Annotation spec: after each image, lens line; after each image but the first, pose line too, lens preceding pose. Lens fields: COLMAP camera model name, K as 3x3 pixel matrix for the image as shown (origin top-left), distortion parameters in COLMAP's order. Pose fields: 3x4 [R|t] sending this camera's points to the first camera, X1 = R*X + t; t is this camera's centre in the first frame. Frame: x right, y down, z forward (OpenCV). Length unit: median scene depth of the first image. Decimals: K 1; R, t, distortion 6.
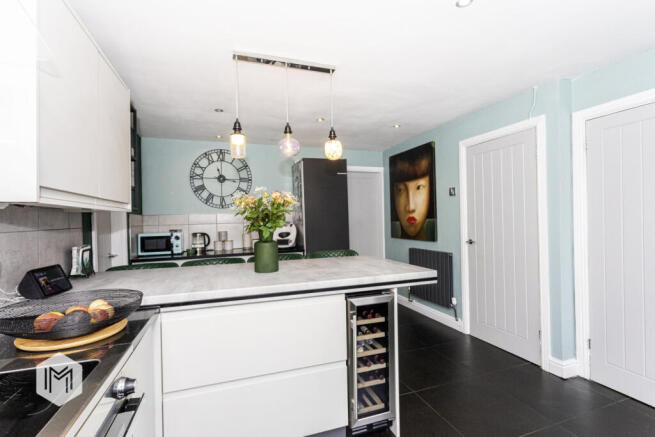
lens RADIAL K [[307.0, 0, 327.5], [0, 307.0, 218.5], [0, 0, 1]] dist [-0.000333, 0.000096]
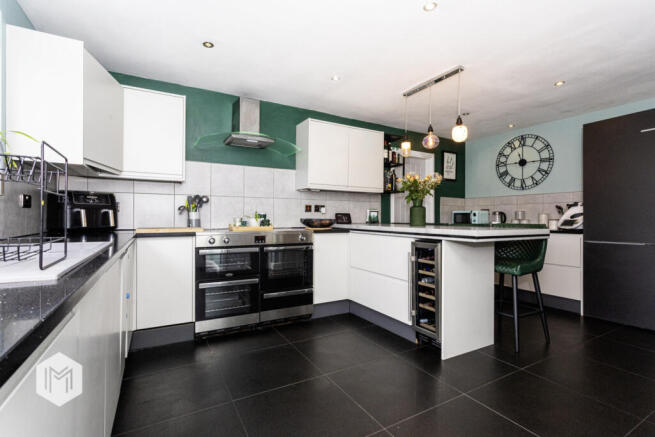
lens RADIAL K [[307.0, 0, 327.5], [0, 307.0, 218.5], [0, 0, 1]] dist [-0.000333, 0.000096]
pose [[0.173344, 0.025655, -0.984527, 0.616814], [-0.013881, 0.999625, 0.023604, 0.052021], [0.984763, 0.009575, 0.173635, 0.142960]]
